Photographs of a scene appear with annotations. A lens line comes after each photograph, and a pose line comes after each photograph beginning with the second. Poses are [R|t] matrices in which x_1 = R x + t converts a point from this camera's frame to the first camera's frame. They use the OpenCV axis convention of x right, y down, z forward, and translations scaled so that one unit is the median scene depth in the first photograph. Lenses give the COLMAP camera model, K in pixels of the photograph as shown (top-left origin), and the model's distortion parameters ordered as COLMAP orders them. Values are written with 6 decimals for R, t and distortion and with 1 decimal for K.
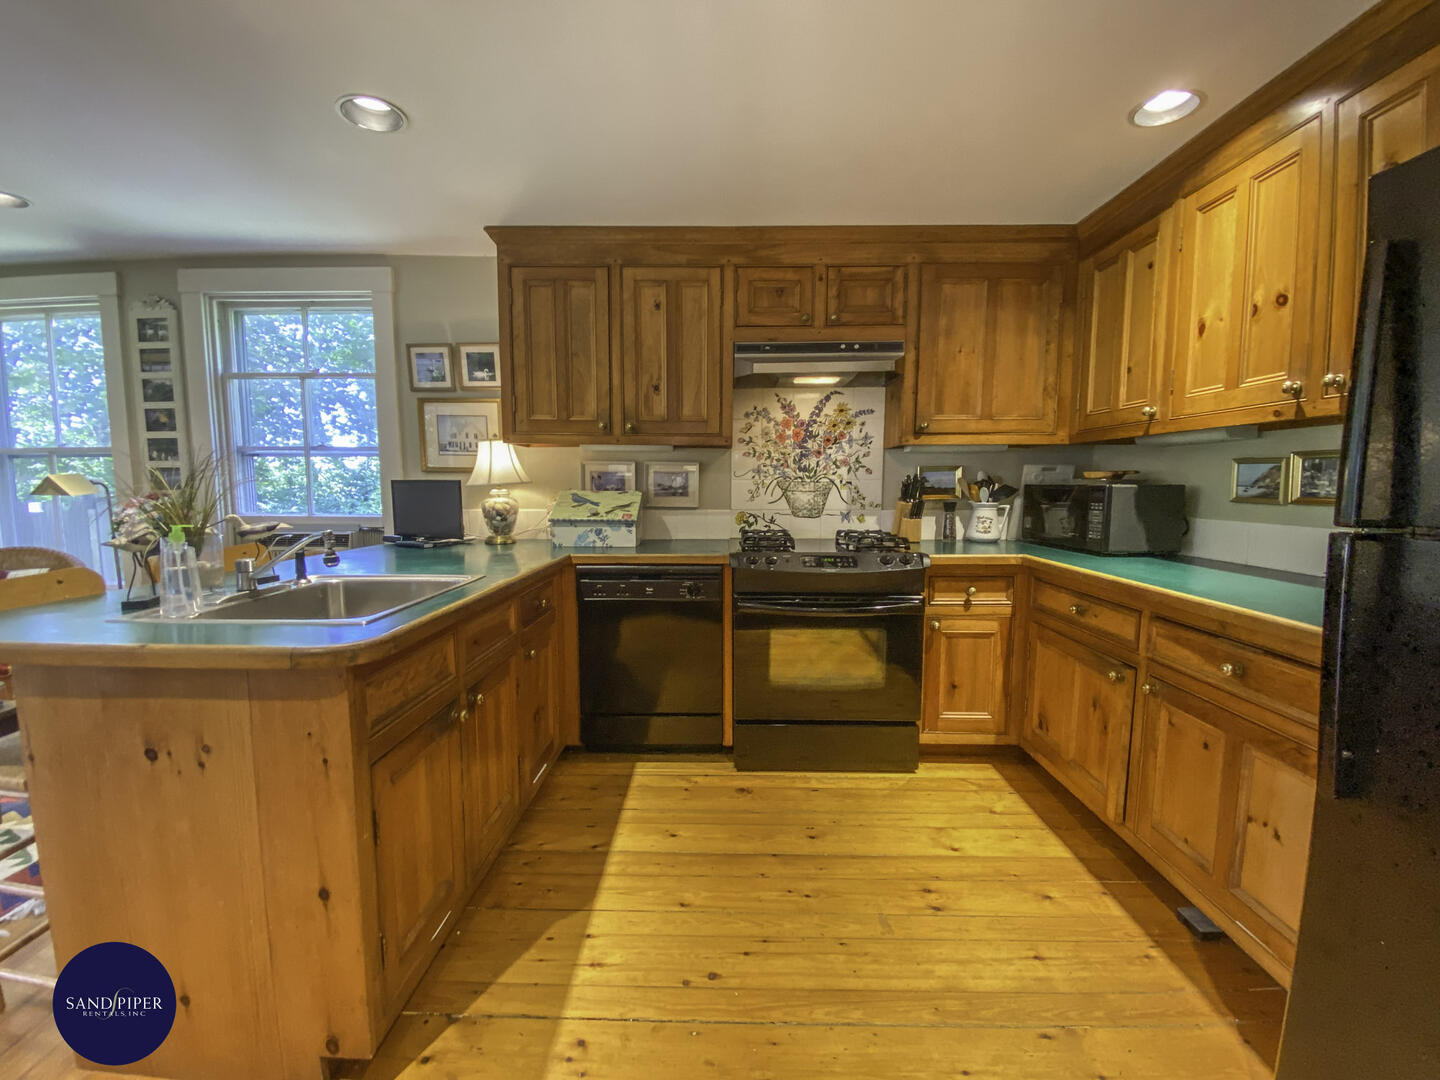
lens RADIAL K [[601.6, 0, 722.4], [0, 601.6, 563.7], [0, 0, 1]] dist [0.068458, -0.053200]
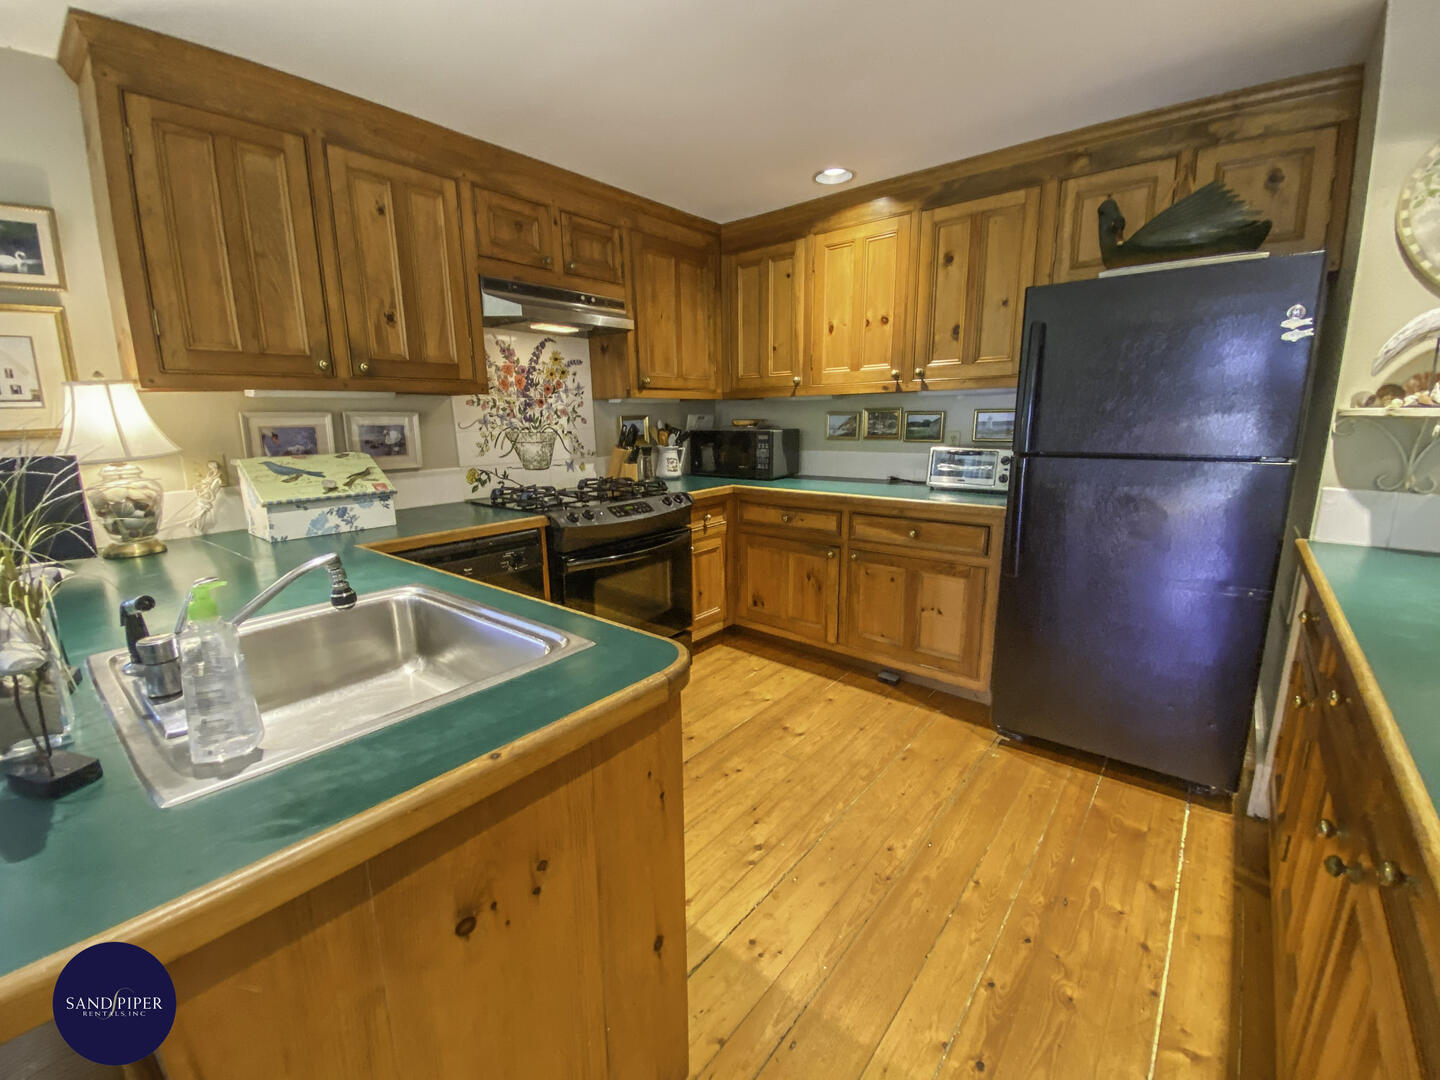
lens RADIAL K [[601.6, 0, 722.4], [0, 601.6, 563.7], [0, 0, 1]] dist [0.068458, -0.053200]
pose [[0.615458, -0.202594, 0.761687, -0.523467], [0.120275, 0.979223, 0.163269, -0.059474], [-0.778939, -0.008873, 0.627037, 0.171875]]
